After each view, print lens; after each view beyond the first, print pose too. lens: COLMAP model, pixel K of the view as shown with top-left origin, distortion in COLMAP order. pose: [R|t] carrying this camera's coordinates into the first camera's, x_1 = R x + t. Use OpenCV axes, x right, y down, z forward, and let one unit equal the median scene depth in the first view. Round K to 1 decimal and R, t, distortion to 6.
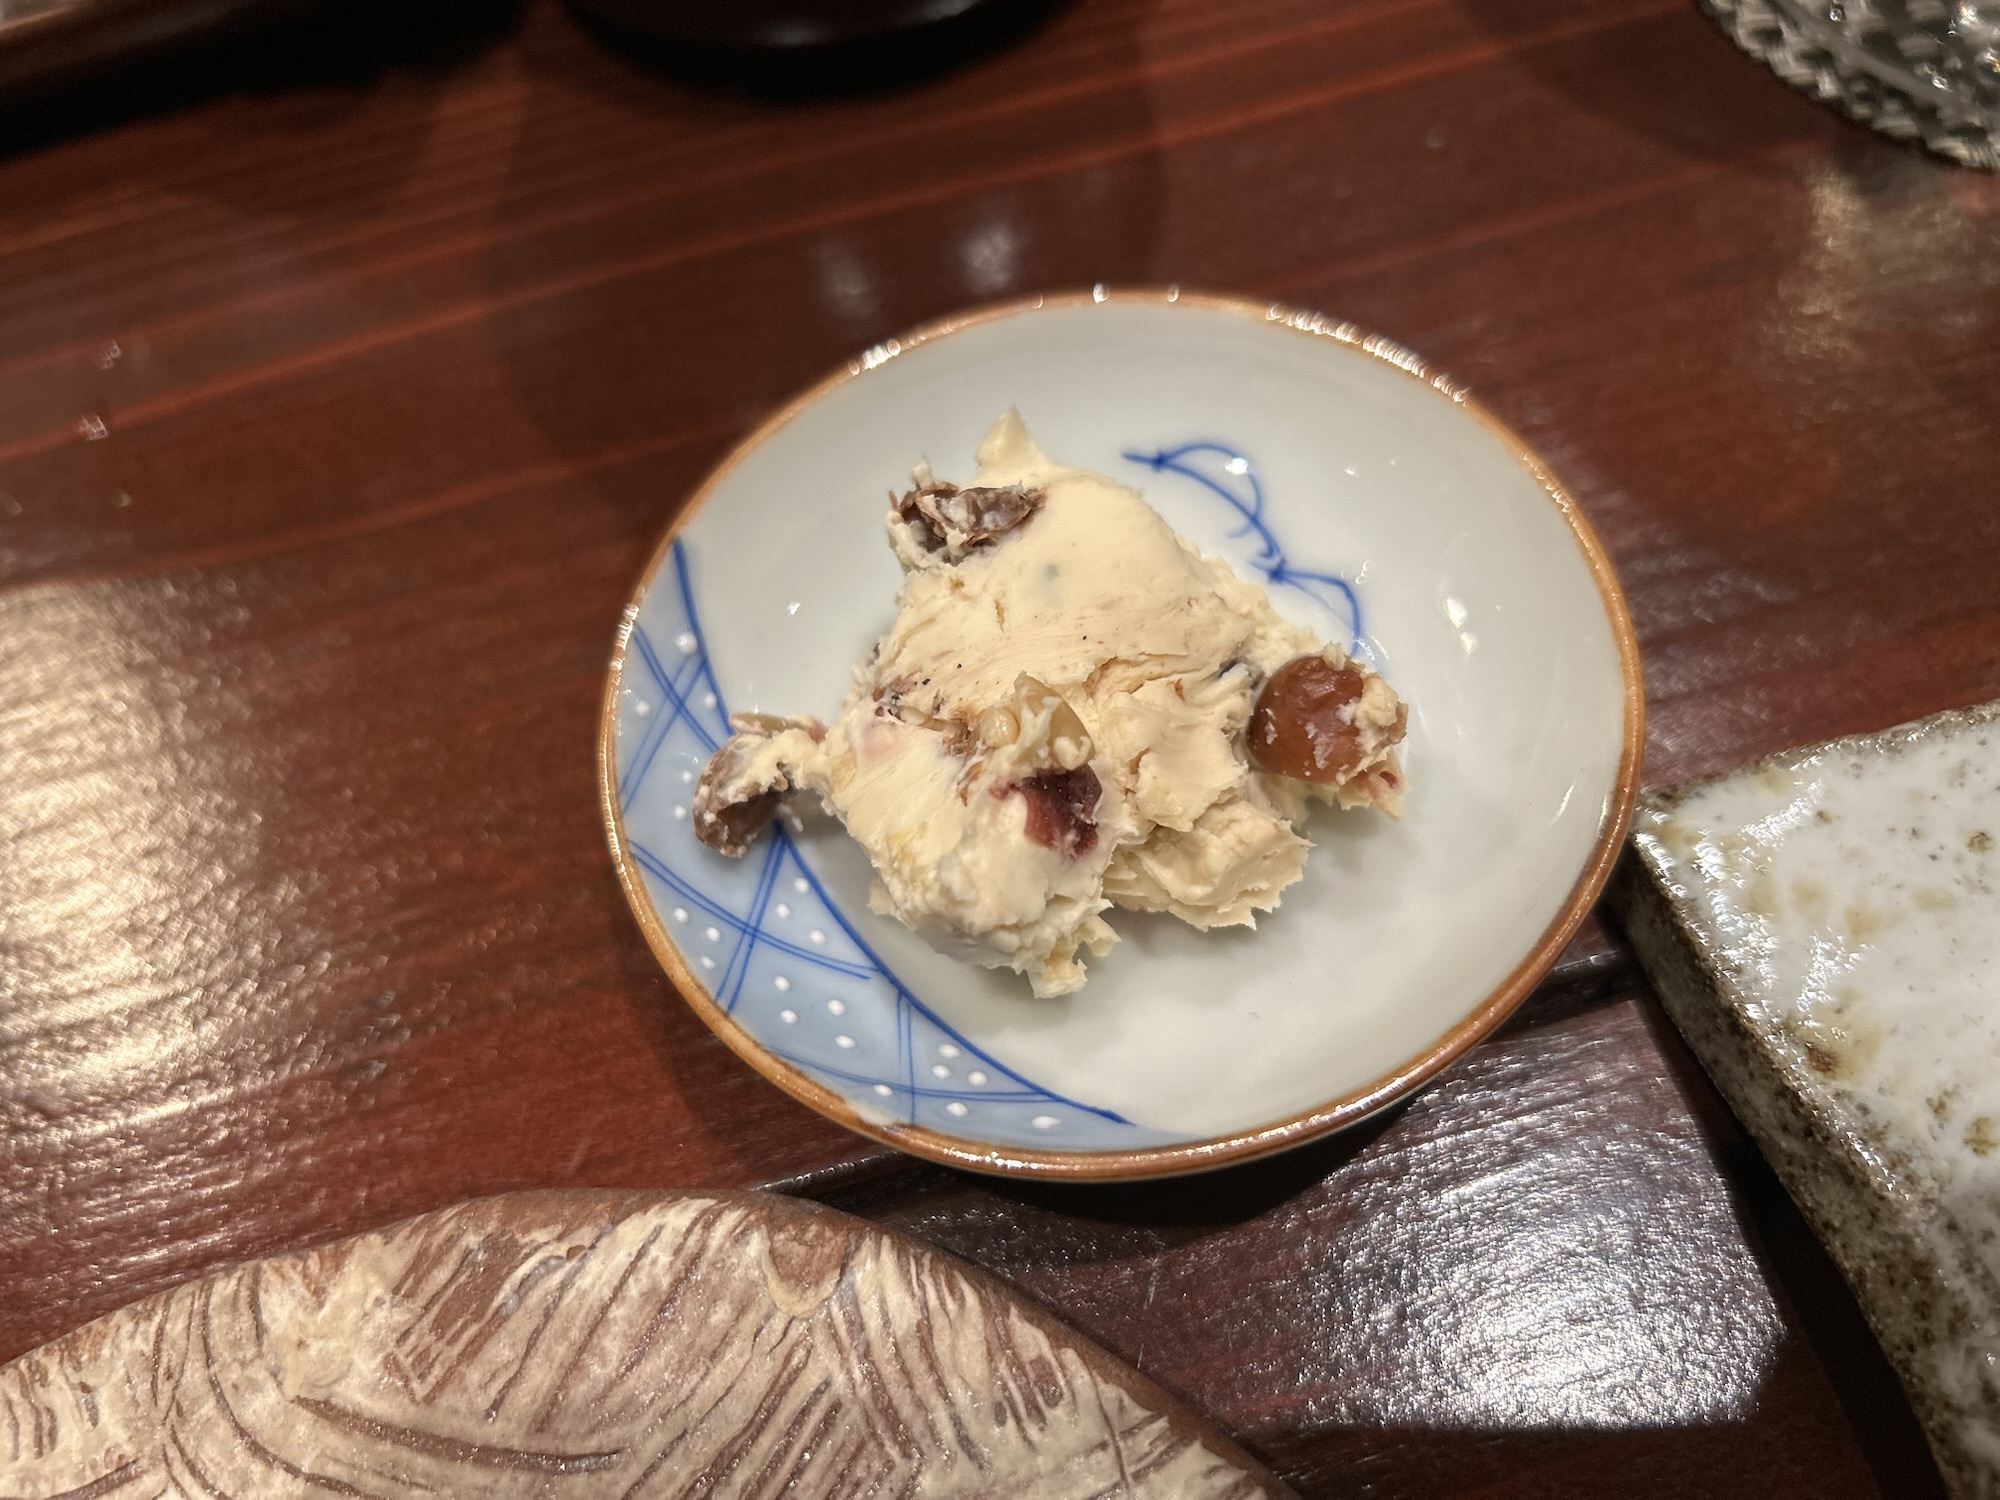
lens RADIAL K [[1560.4, 0, 1000.0], [0, 1560.4, 750.0], [0, 0, 1]] dist [-0.049083, 0.007248]
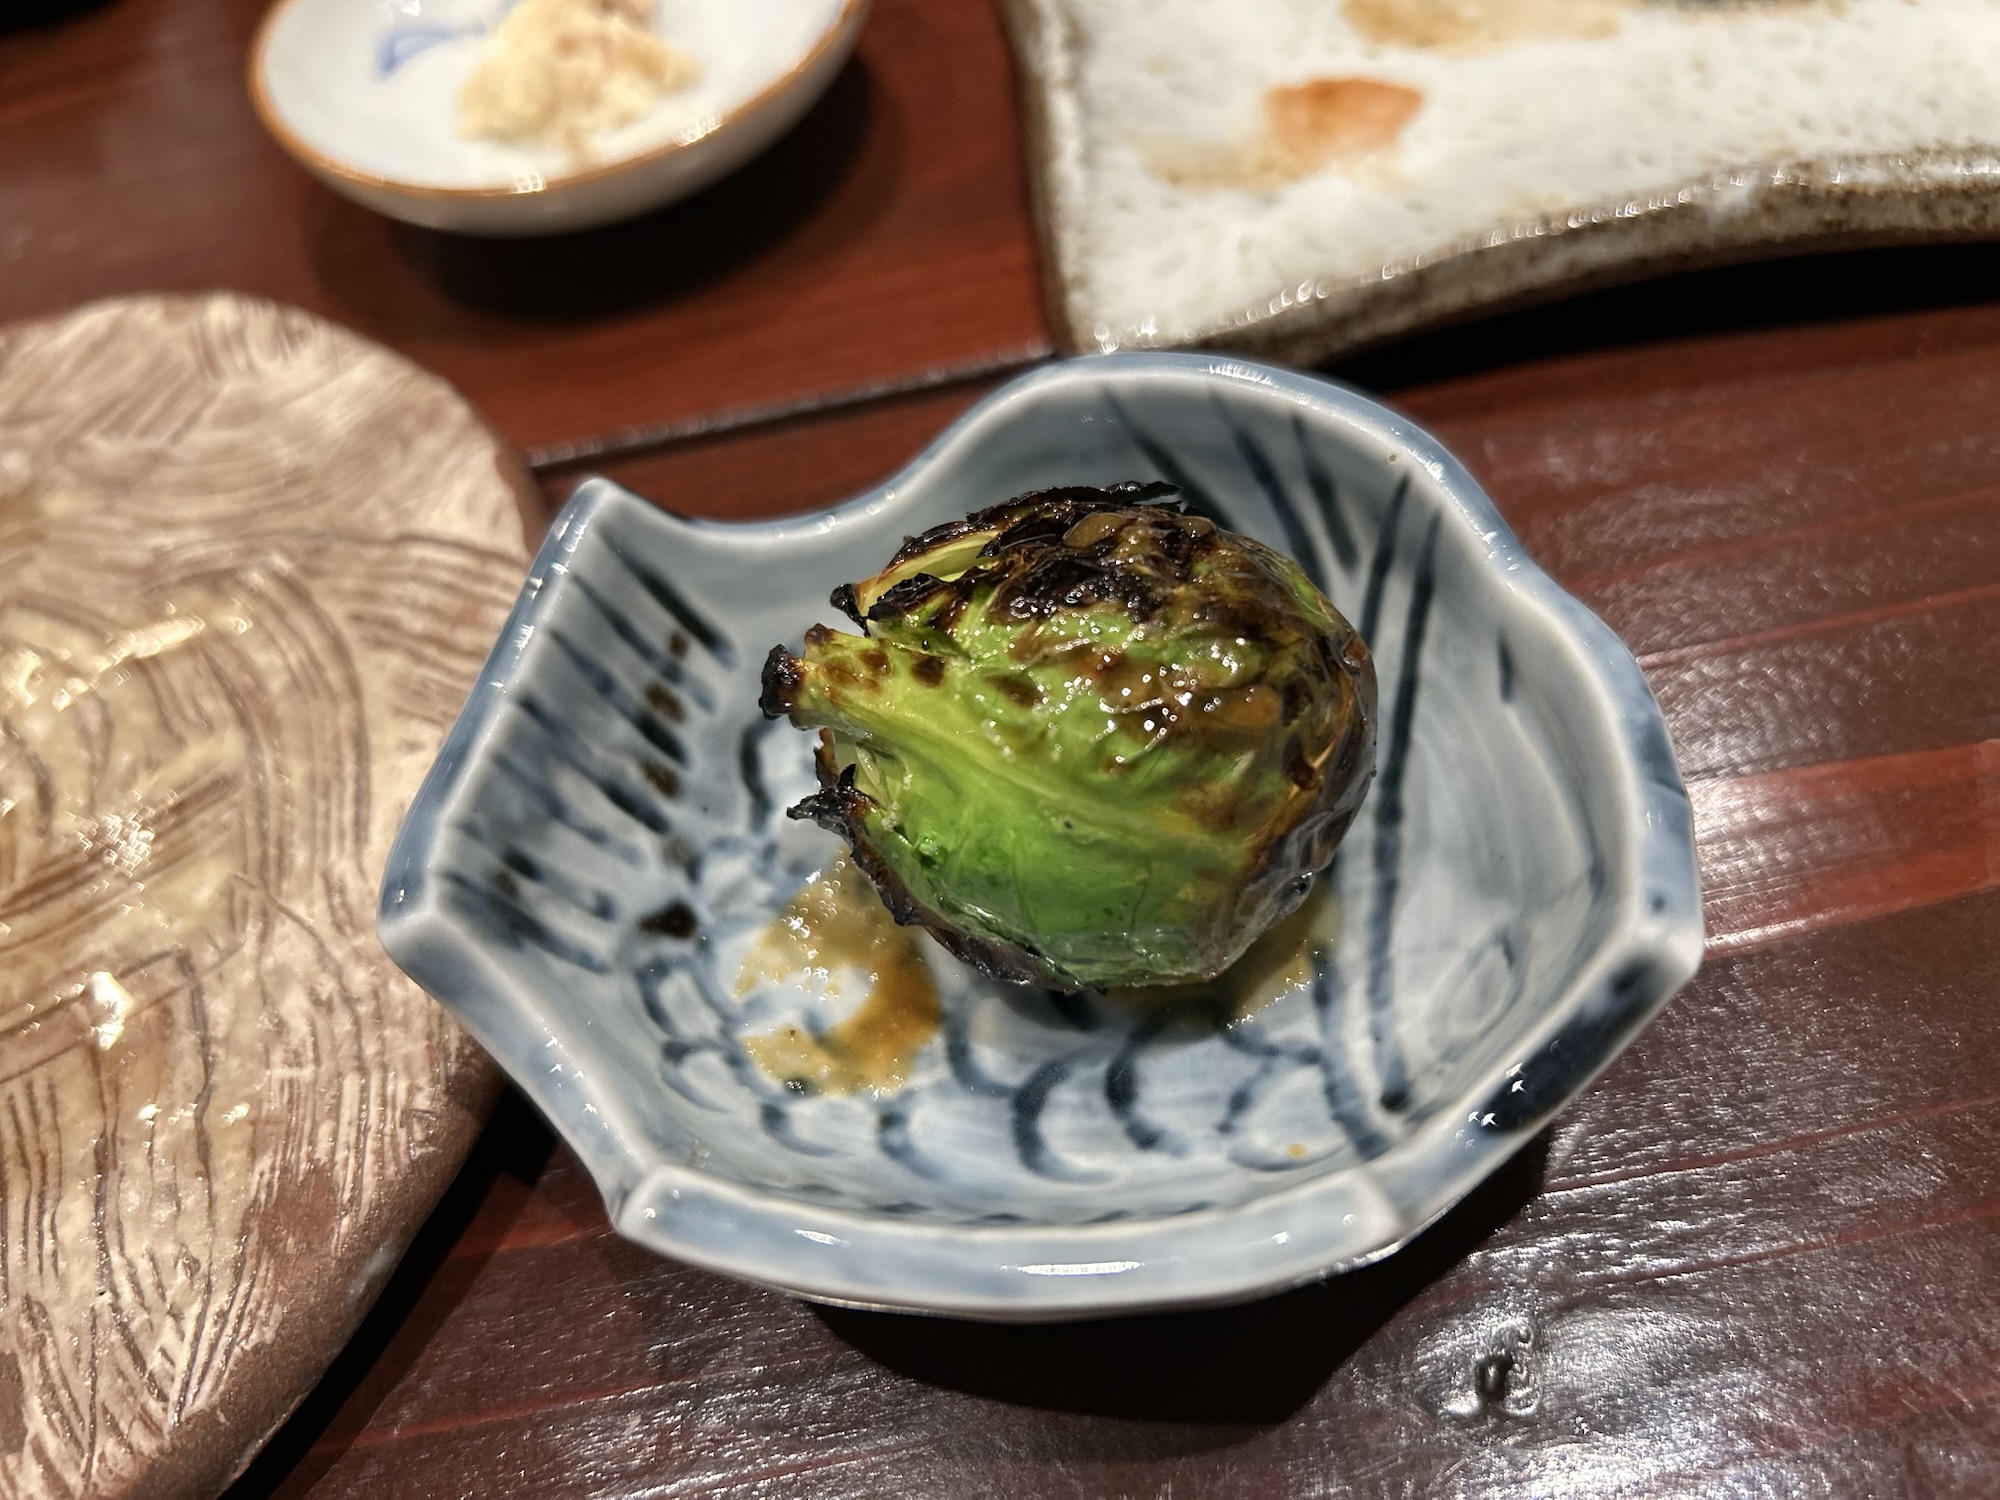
lens RADIAL K [[1560.4, 0, 1000.0], [0, 1560.4, 750.0], [0, 0, 1]] dist [-0.049083, 0.007248]
pose [[0.998060, -0.060780, -0.013482, 0.748841], [0.058591, 0.990209, -0.126699, 1.070149], [0.021051, 0.125664, 0.991850, -0.546516]]
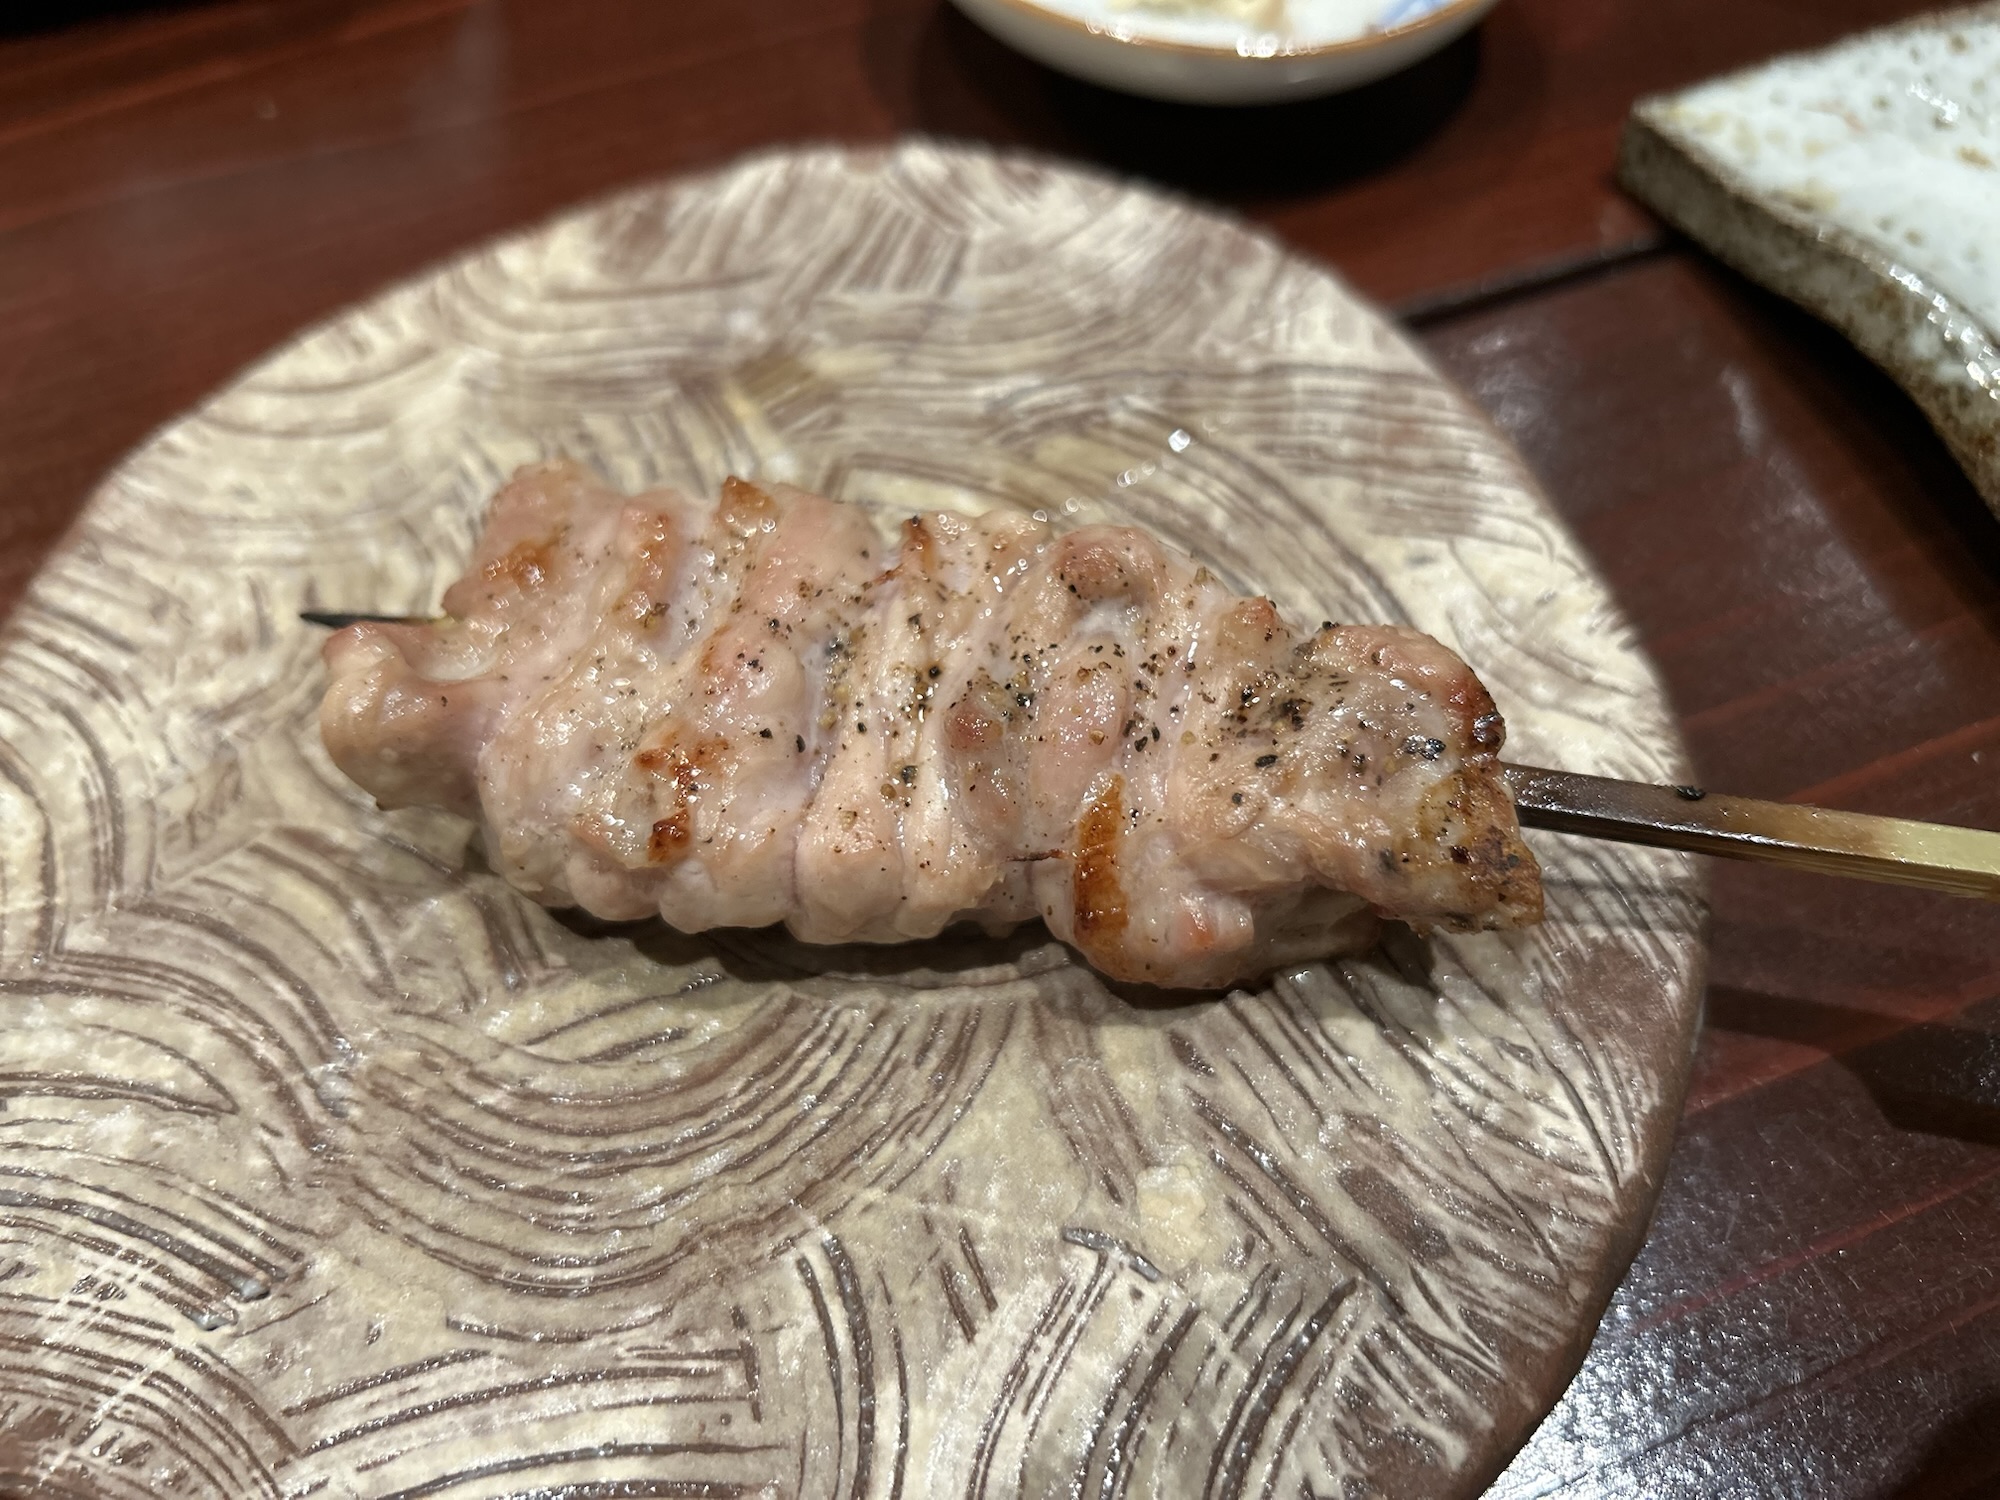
lens RADIAL K [[1560.4, 0, 1000.0], [0, 1560.4, 750.0], [0, 0, 1]] dist [-0.049083, 0.007248]
pose [[0.977157, -0.157125, 0.143094, -0.318132], [0.169204, 0.982608, -0.076498, 1.070658], [-0.128586, 0.098963, 0.986748, -0.495322]]
